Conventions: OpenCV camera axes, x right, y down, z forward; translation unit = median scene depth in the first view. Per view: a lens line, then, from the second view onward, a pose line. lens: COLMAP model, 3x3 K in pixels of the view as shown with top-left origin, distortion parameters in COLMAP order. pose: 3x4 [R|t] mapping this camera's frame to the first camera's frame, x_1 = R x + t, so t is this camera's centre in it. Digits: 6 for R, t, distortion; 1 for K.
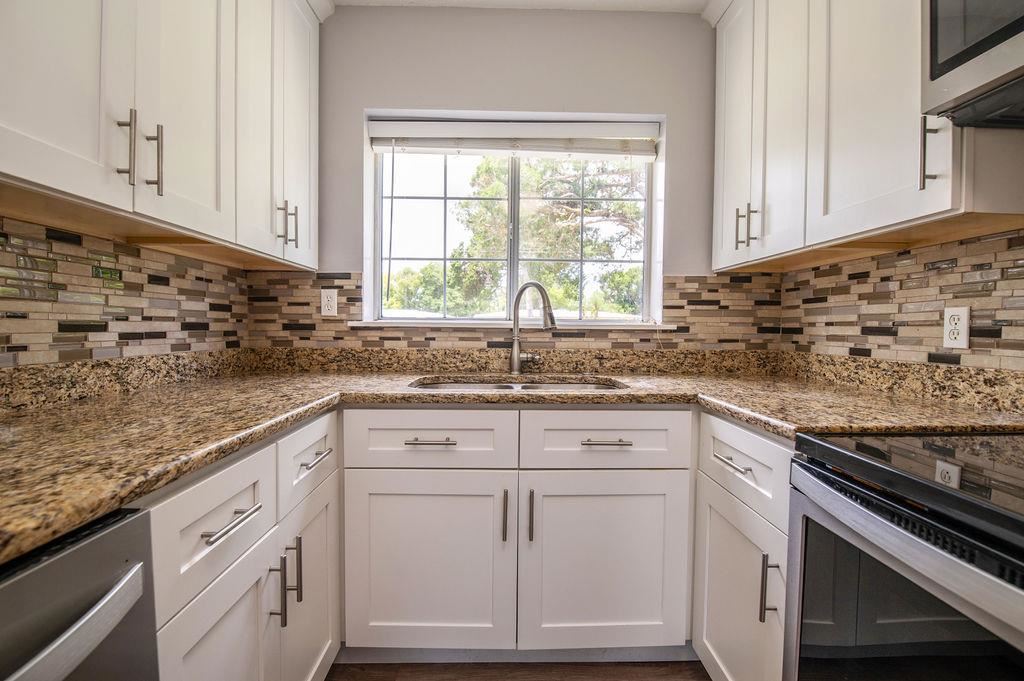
lens RADIAL K [[444.2, 0, 501.4], [0, 444.2, 343.9], [0, 0, 1]] dist [-0.005057, -0.008860]
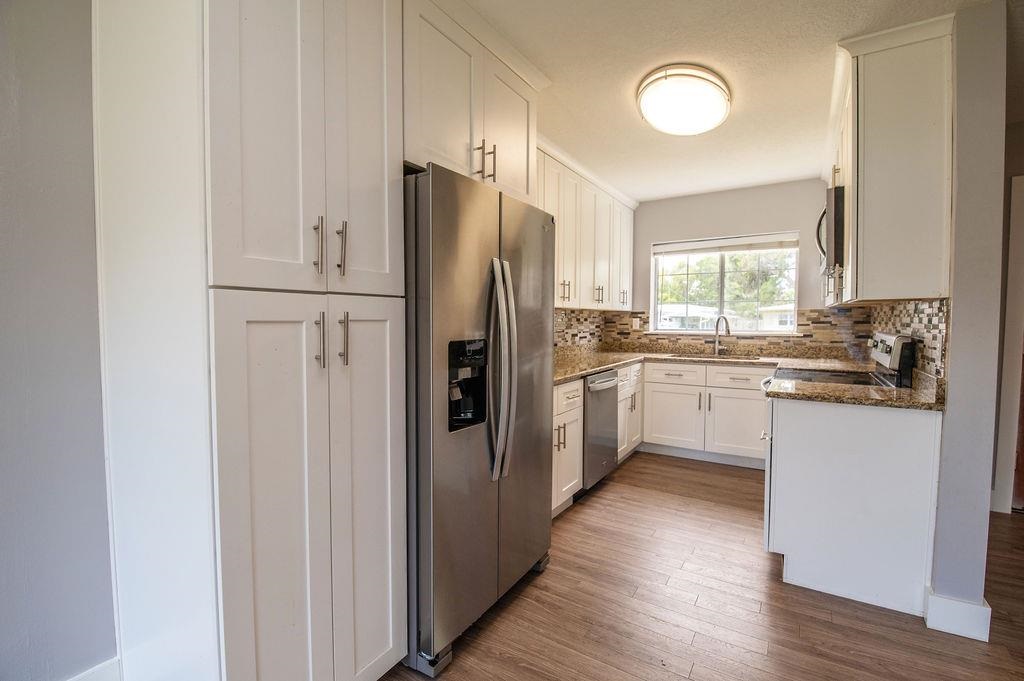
lens RADIAL K [[444.2, 0, 514.8], [0, 444.2, 340.1], [0, 0, 1]] dist [-0.005057, -0.008860]
pose [[0.840640, 0.014179, -0.541409, 0.381787], [-0.013407, 0.999896, 0.005370, -0.006922], [0.541429, 0.002745, 0.840742, -1.434216]]
